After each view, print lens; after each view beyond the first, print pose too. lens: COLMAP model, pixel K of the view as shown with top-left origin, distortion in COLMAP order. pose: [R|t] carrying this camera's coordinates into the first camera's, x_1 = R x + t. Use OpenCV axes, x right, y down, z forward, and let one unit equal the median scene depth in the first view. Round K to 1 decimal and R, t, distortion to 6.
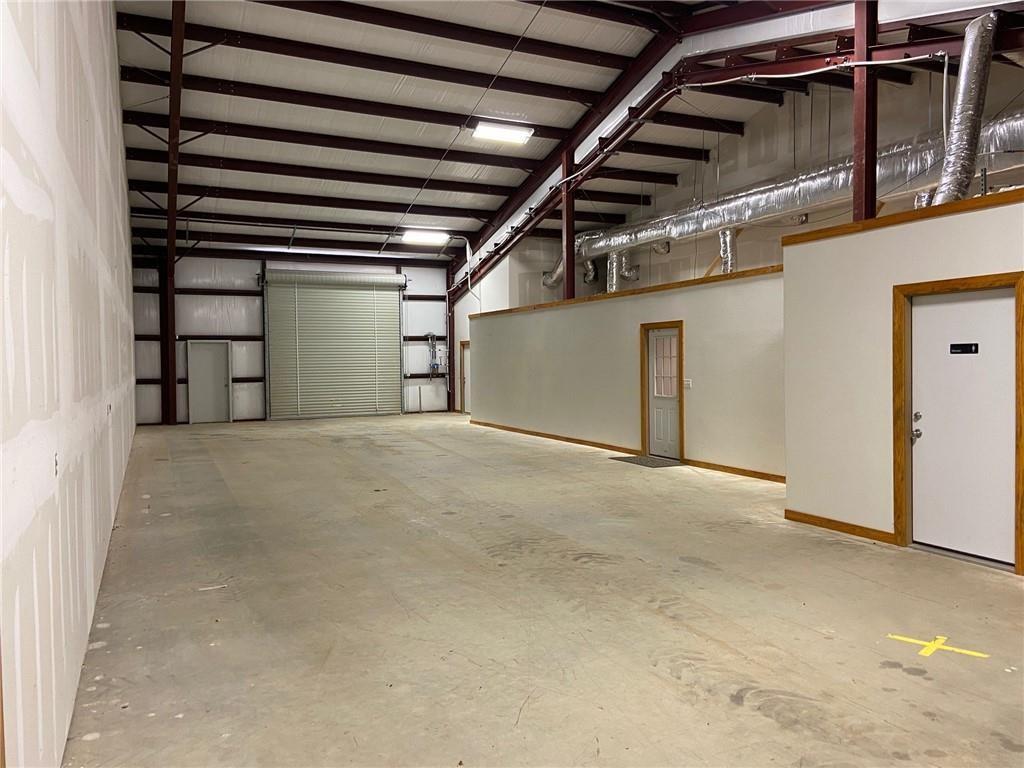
lens RADIAL K [[773.9, 0, 510.3], [0, 773.9, 376.5], [0, 0, 1]] dist [0.094969, -0.101236]
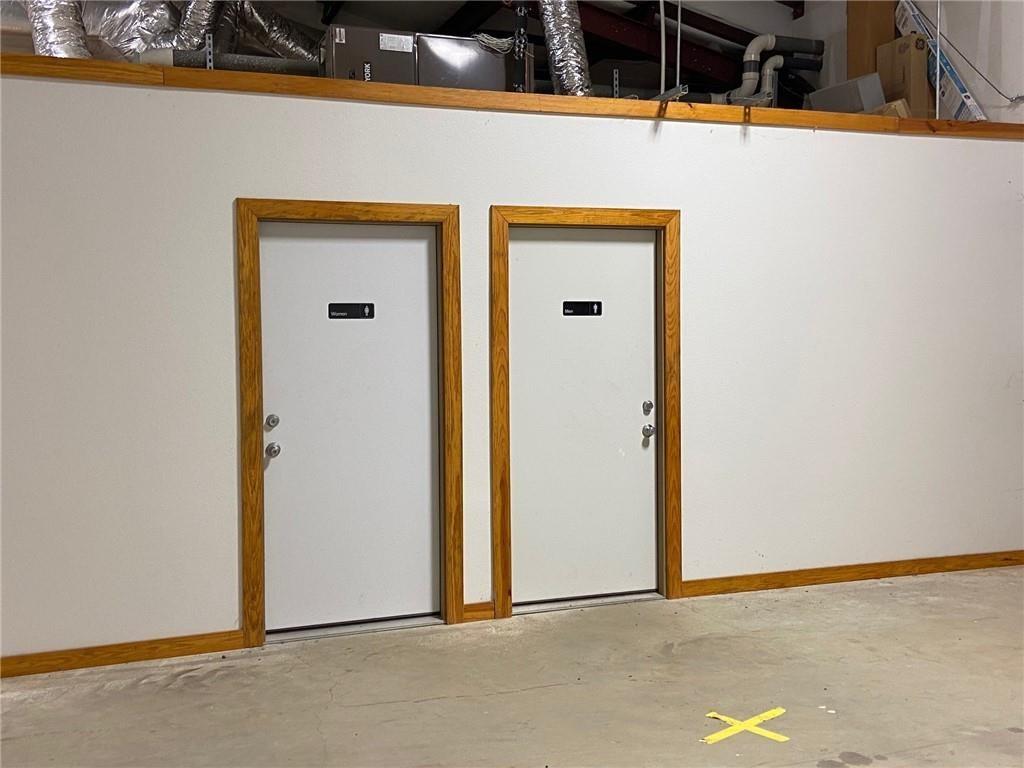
lens RADIAL K [[1108.7, 0, 512.2], [0, 1108.7, 365.9], [0, 0, 1]] dist [0.111170, -0.005019]
pose [[0.076417, -0.028288, 0.996675, -0.322085], [0.030092, 0.999208, 0.026053, -0.009063], [-0.996622, 0.028001, 0.077207, 0.761098]]
